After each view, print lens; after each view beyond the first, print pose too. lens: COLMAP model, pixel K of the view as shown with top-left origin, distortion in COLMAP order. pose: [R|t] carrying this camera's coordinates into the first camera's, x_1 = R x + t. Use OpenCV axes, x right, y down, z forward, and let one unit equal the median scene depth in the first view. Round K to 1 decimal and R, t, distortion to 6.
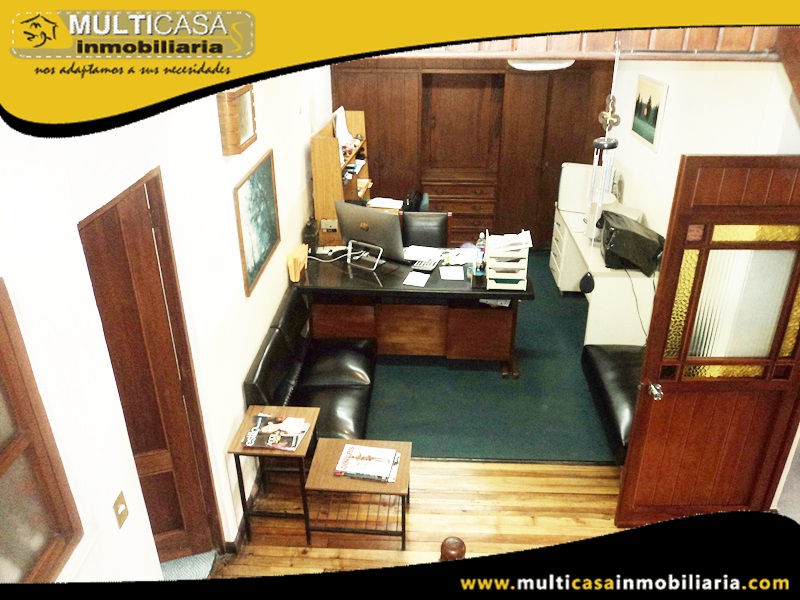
lens RADIAL K [[649.1, 0, 400.0], [0, 649.1, 300.0], [0, 0, 1]] dist [0.002072, -0.000967]
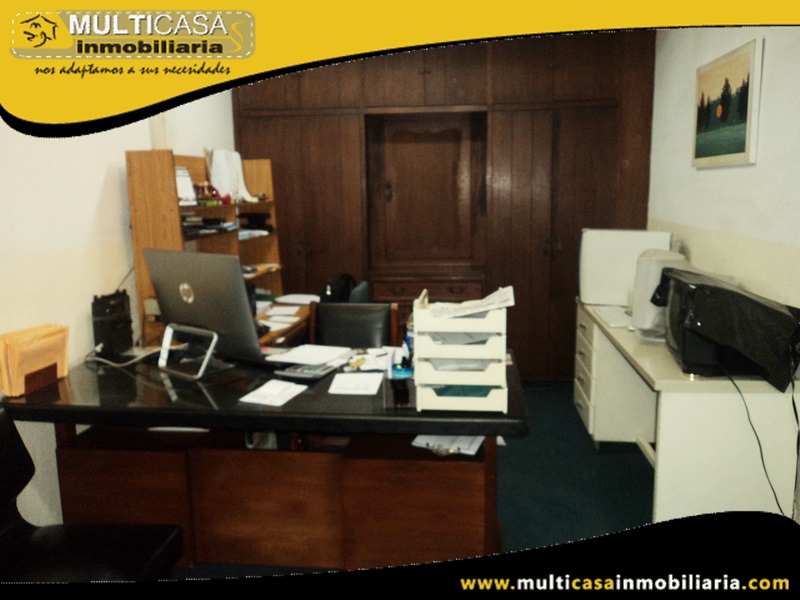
lens RADIAL K [[649.1, 0, 400.0], [0, 649.1, 300.0], [0, 0, 1]] dist [0.002072, -0.000967]
pose [[0.998765, -0.006502, -0.049247, 0.130812], [-0.007081, 0.962636, -0.270706, 0.027366], [0.049167, 0.270721, 0.961402, 0.508790]]
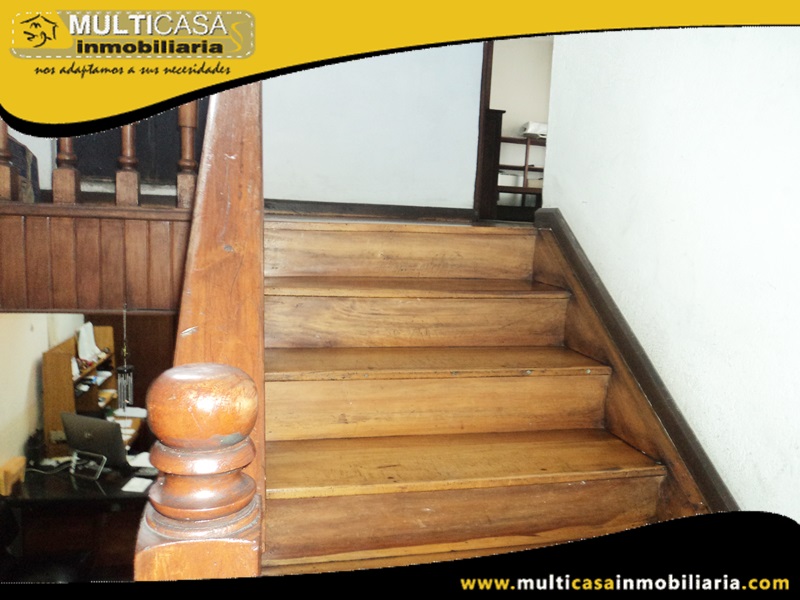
lens RADIAL K [[649.1, 0, 400.0], [0, 649.1, 300.0], [0, 0, 1]] dist [0.002072, -0.000967]
pose [[0.963272, 0.011029, 0.268302, 0.138630], [0.071069, 0.953057, -0.294333, 0.019651], [-0.258953, 0.302591, 0.917269, -0.142125]]
